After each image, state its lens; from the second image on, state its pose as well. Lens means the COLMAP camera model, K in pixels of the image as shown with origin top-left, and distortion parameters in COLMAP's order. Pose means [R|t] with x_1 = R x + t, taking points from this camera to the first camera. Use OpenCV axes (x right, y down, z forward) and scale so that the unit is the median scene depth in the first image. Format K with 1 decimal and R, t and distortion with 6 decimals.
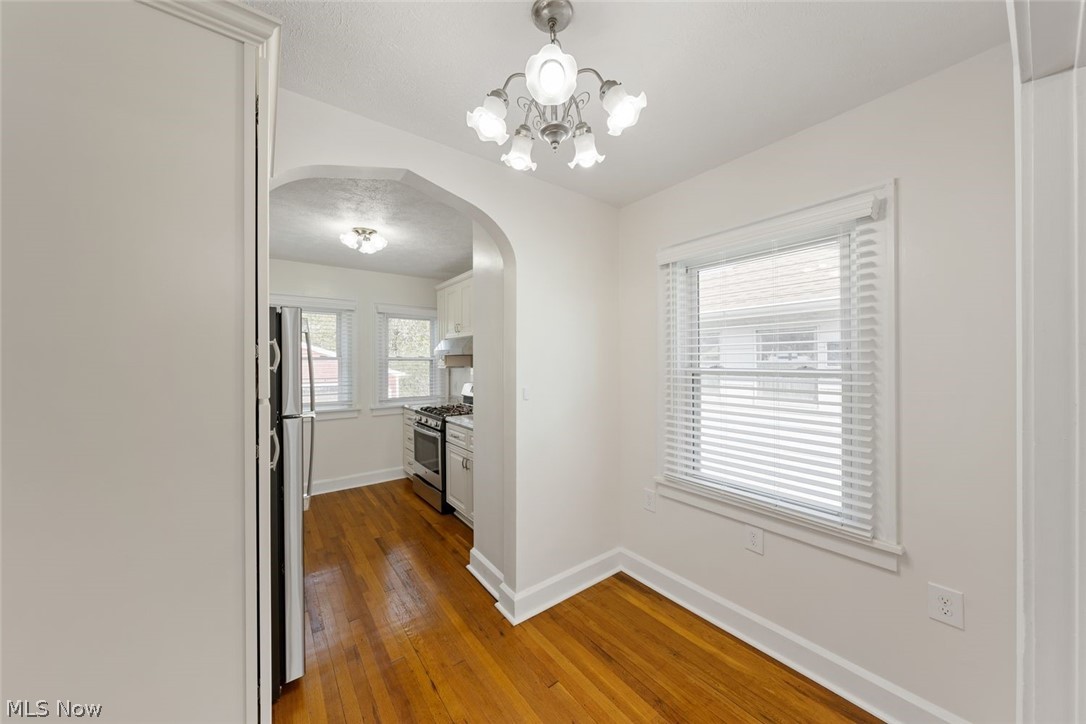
lens RADIAL K [[375.2, 0, 531.7], [0, 375.2, 358.0], [0, 0, 1]] dist [-0.001539, -0.000086]
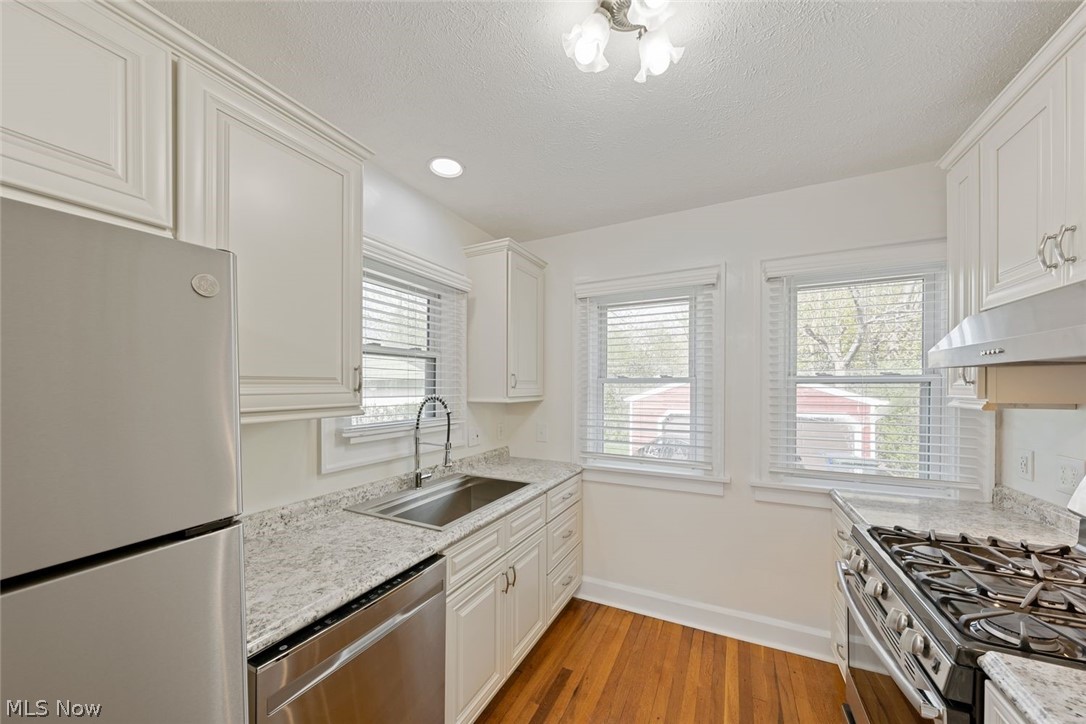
lens RADIAL K [[375.2, 0, 555.8], [0, 375.2, 389.6], [0, 0, 1]] dist [-0.001539, -0.000086]
pose [[0.478966, 0.014029, -0.877721, -0.133768], [0.007188, 0.999776, 0.019903, 0.002304], [0.877804, -0.015842, 0.478758, 0.571524]]
